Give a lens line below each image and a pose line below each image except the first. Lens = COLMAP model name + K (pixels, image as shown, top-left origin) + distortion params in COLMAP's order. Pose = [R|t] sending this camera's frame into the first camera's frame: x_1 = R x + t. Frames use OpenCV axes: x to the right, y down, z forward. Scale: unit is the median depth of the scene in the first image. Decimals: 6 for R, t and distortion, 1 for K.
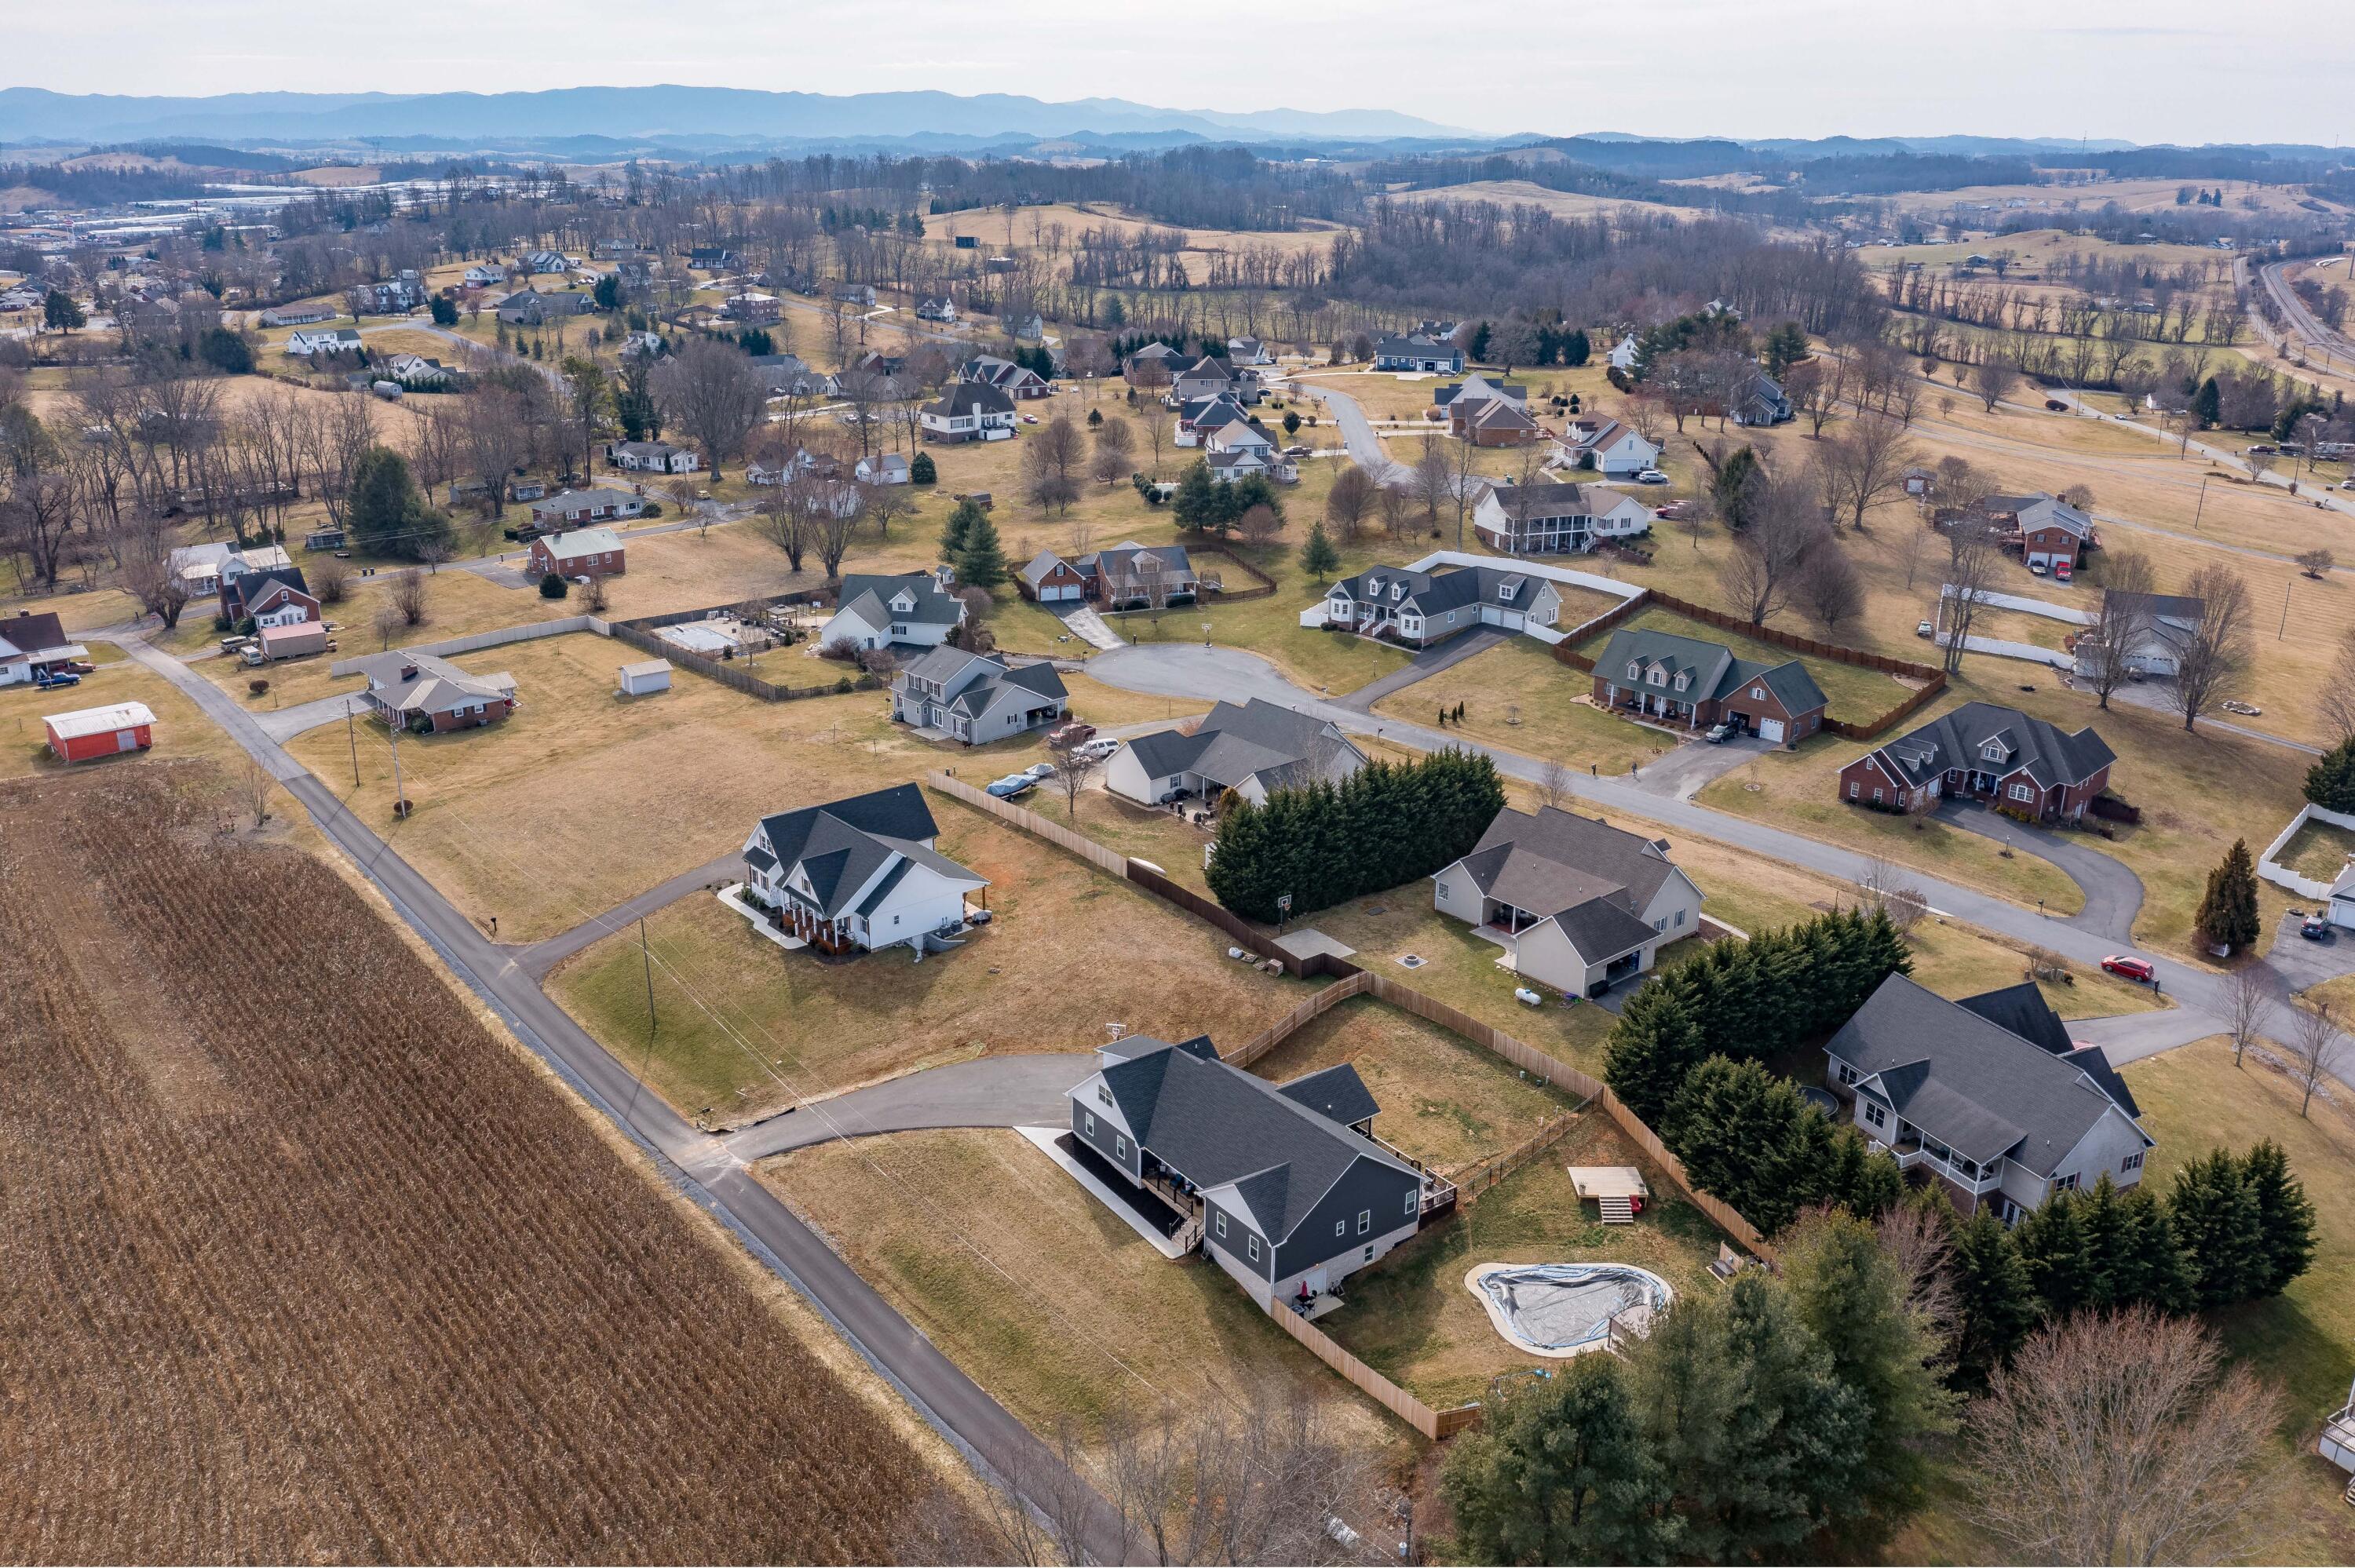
lens RADIAL K [[2000.0, 0, 1187.3], [0, 2000.0, 772.8], [0, 0, 1]] dist [-0.032085, -0.000563]
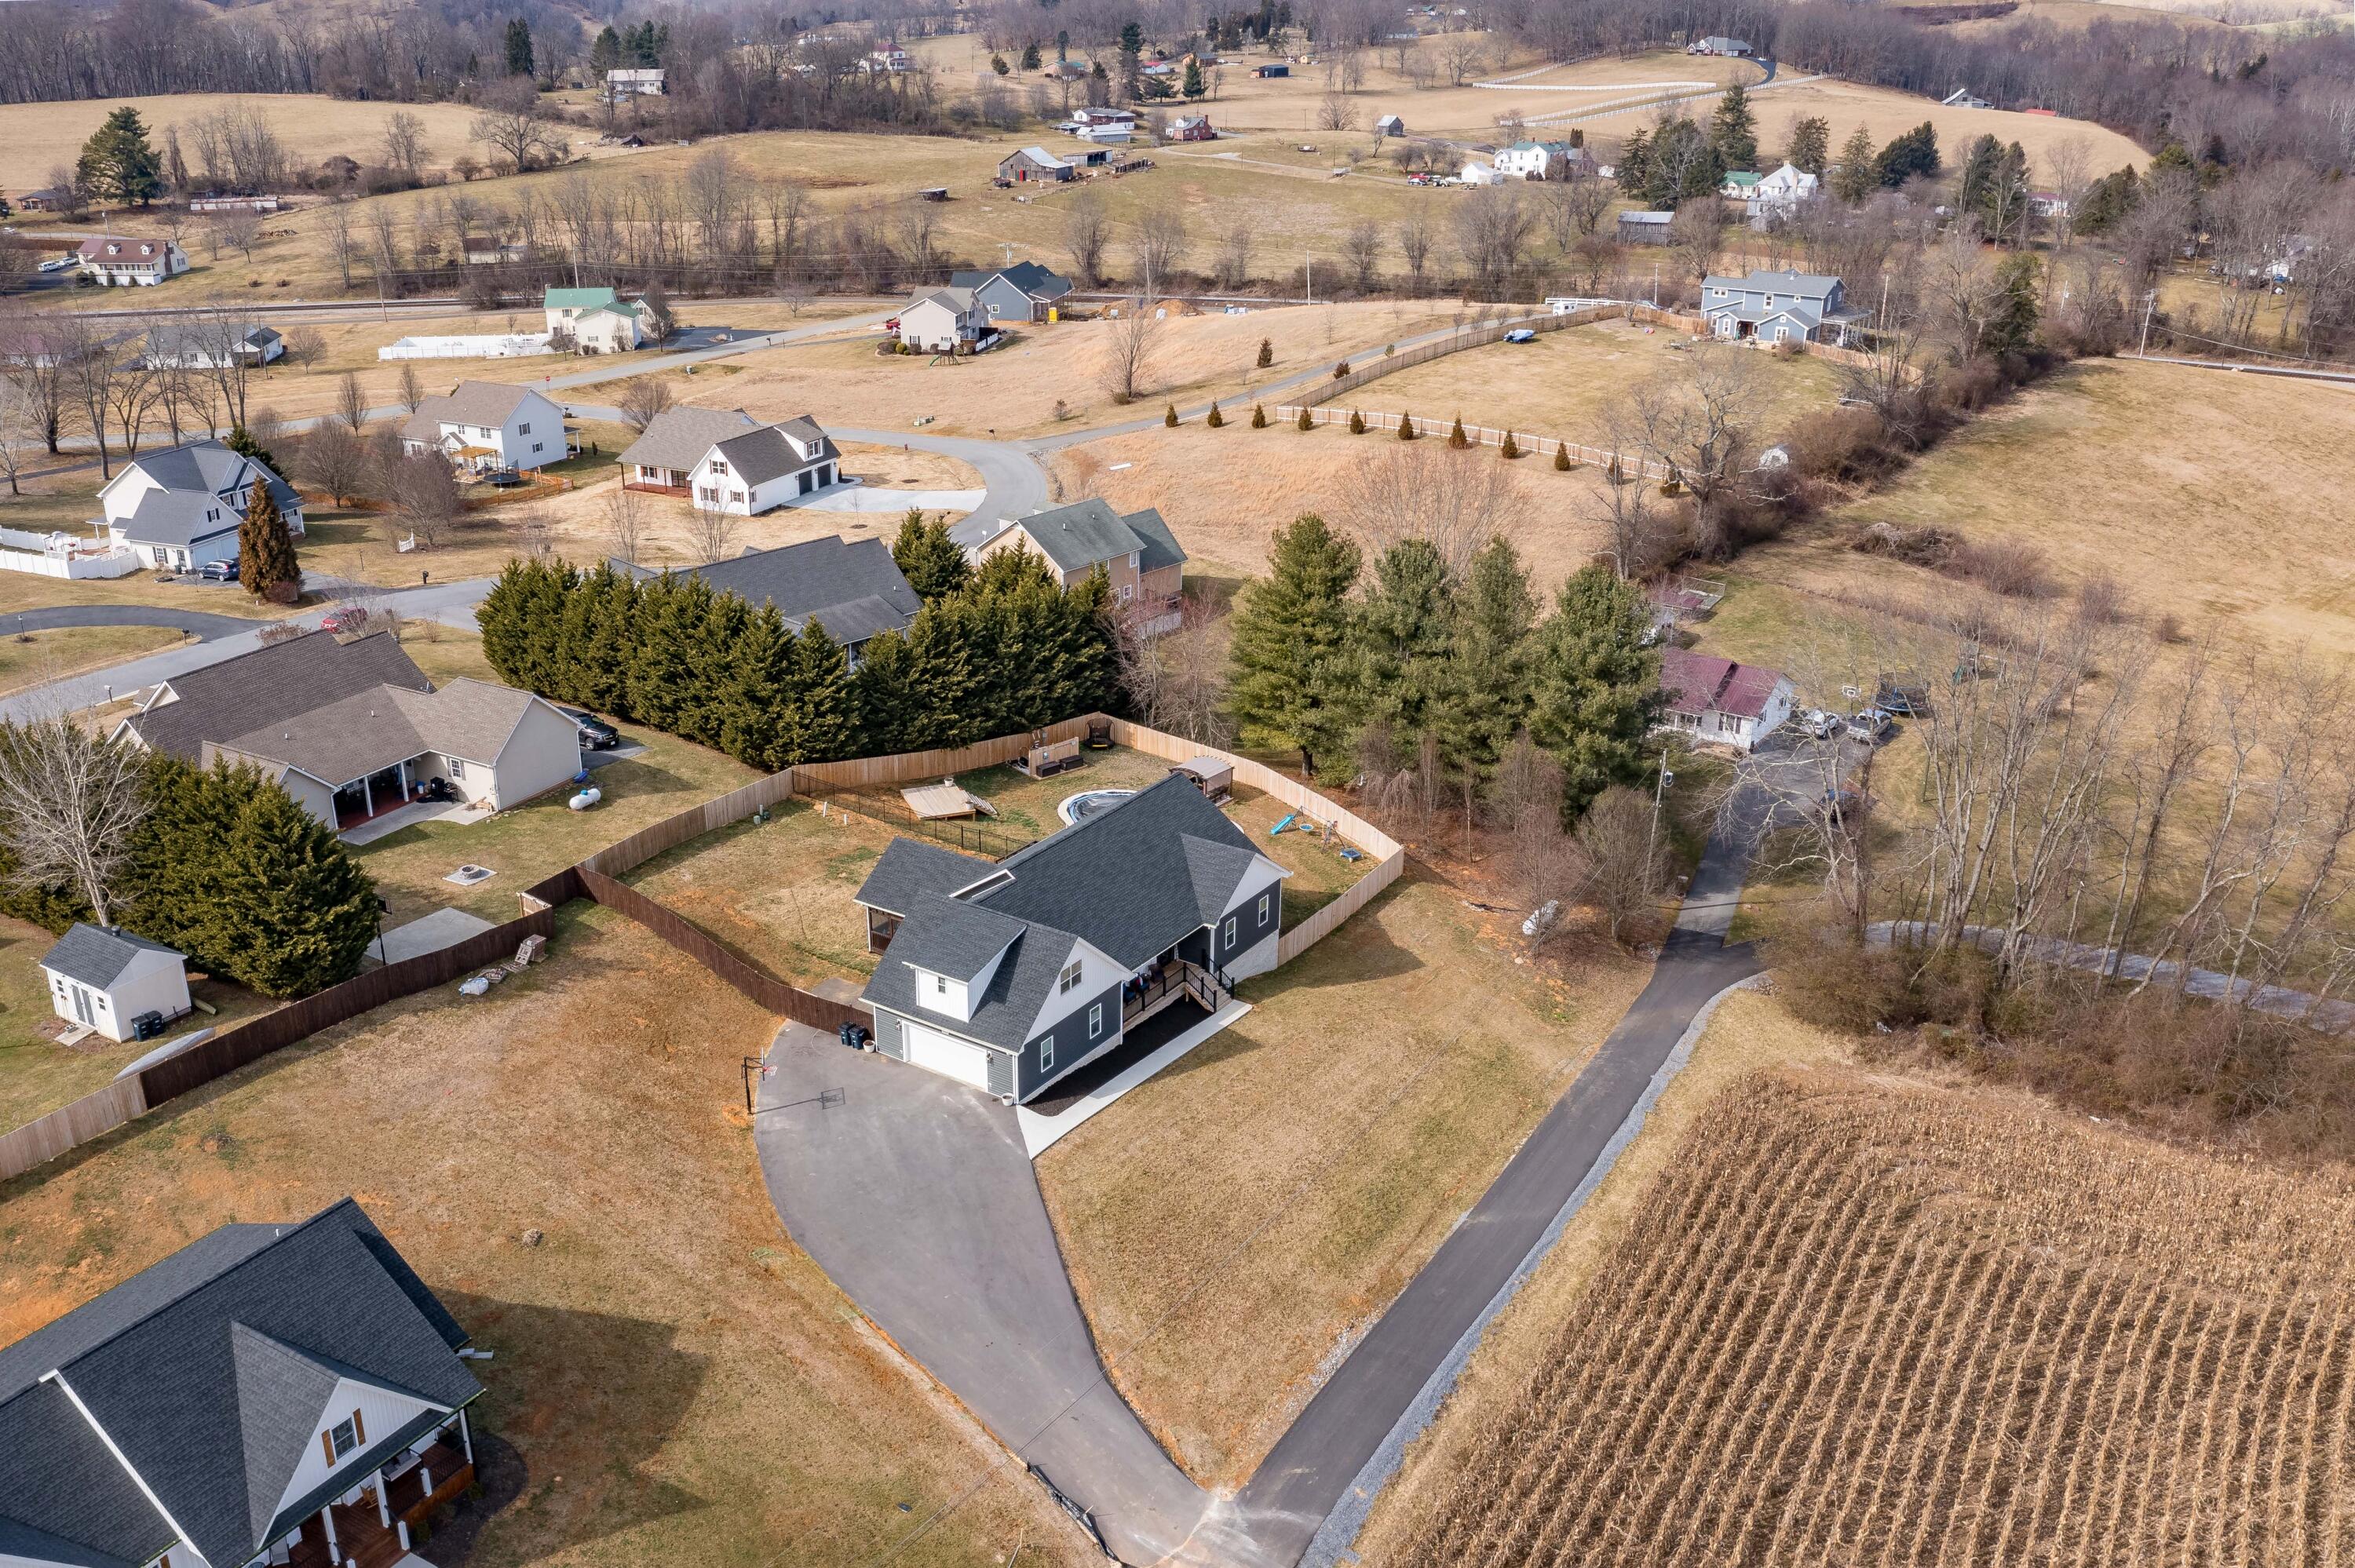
lens RADIAL K [[2000.0, 0, 1120.4], [0, 2000.0, 762.1], [0, 0, 1]] dist [-0.032085, -0.000563]
pose [[-0.322030, -0.352699, 0.878578, -0.484421], [0.310598, 0.837291, 0.449970, -0.152285], [-0.894330, 0.417788, -0.160085, 0.857249]]
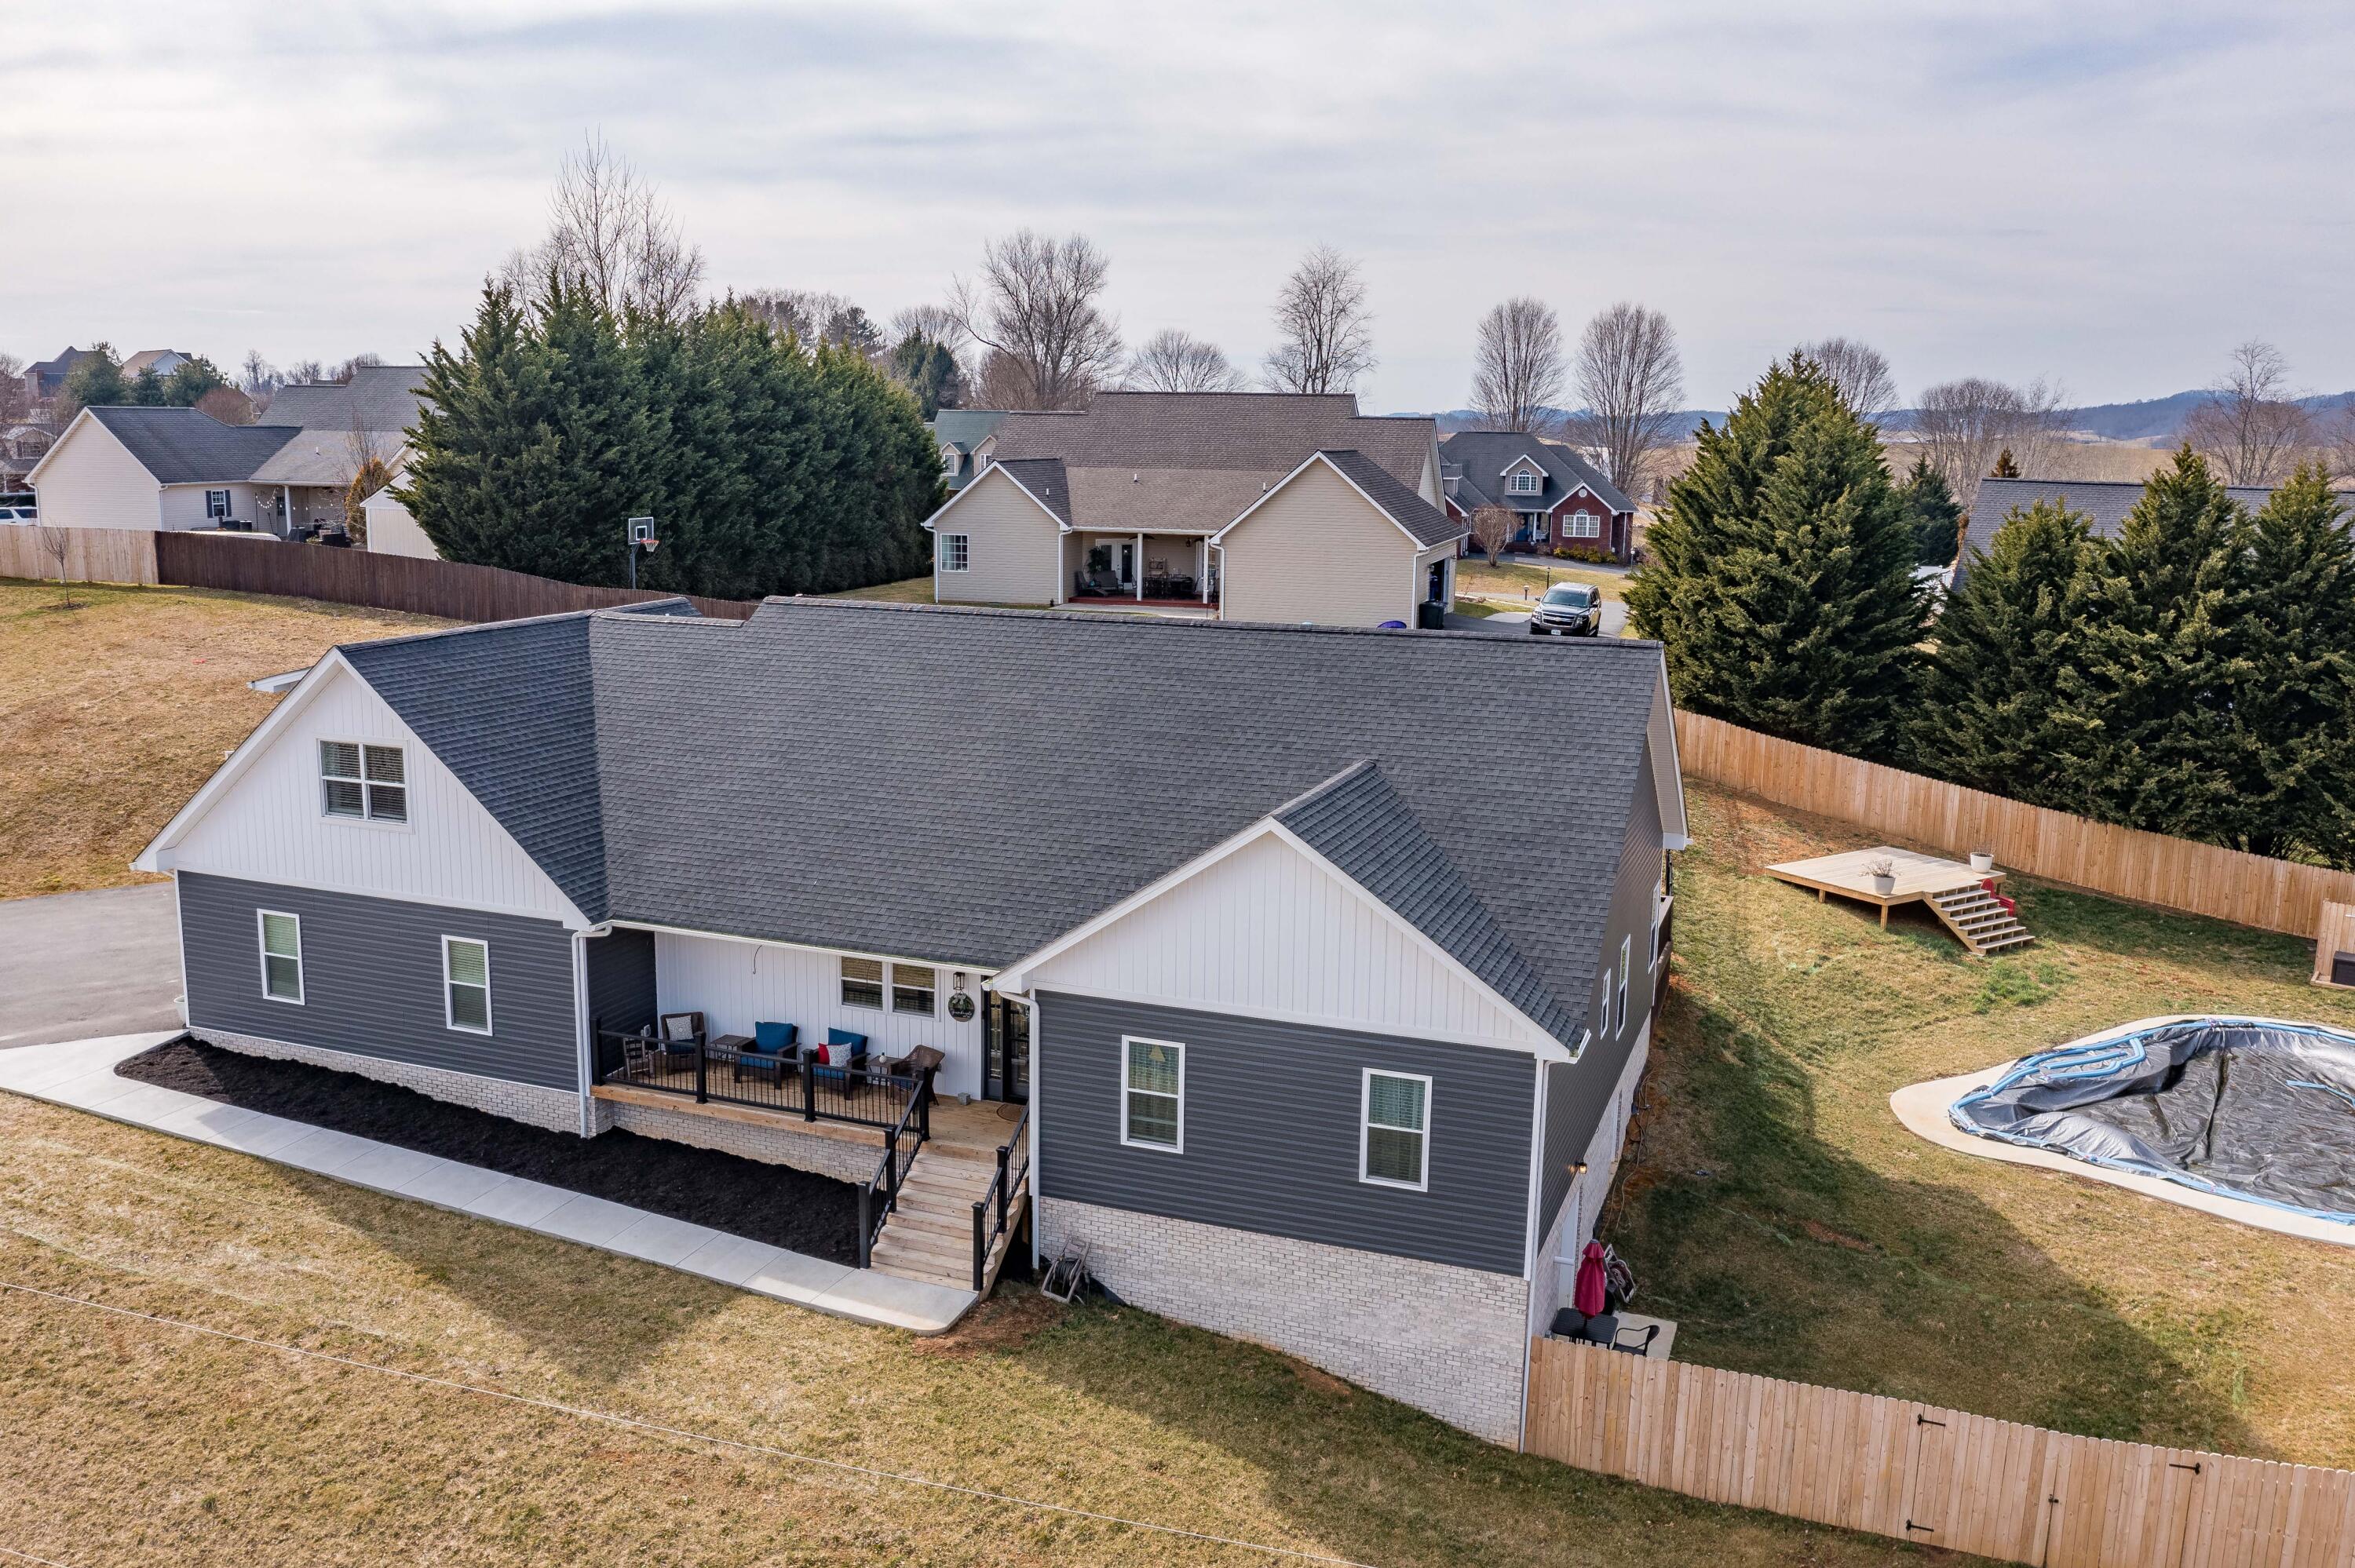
lens RADIAL K [[1941.0, 0, 1191.4], [0, 1941.0, 770.2], [0, 0, 1]] dist [-0.032455, -0.014406]
pose [[0.842154, -0.096591, 0.530516, -0.062897], [0.176618, 0.978967, -0.102127, 0.161445], [-0.509493, 0.179705, 0.841500, 0.619222]]
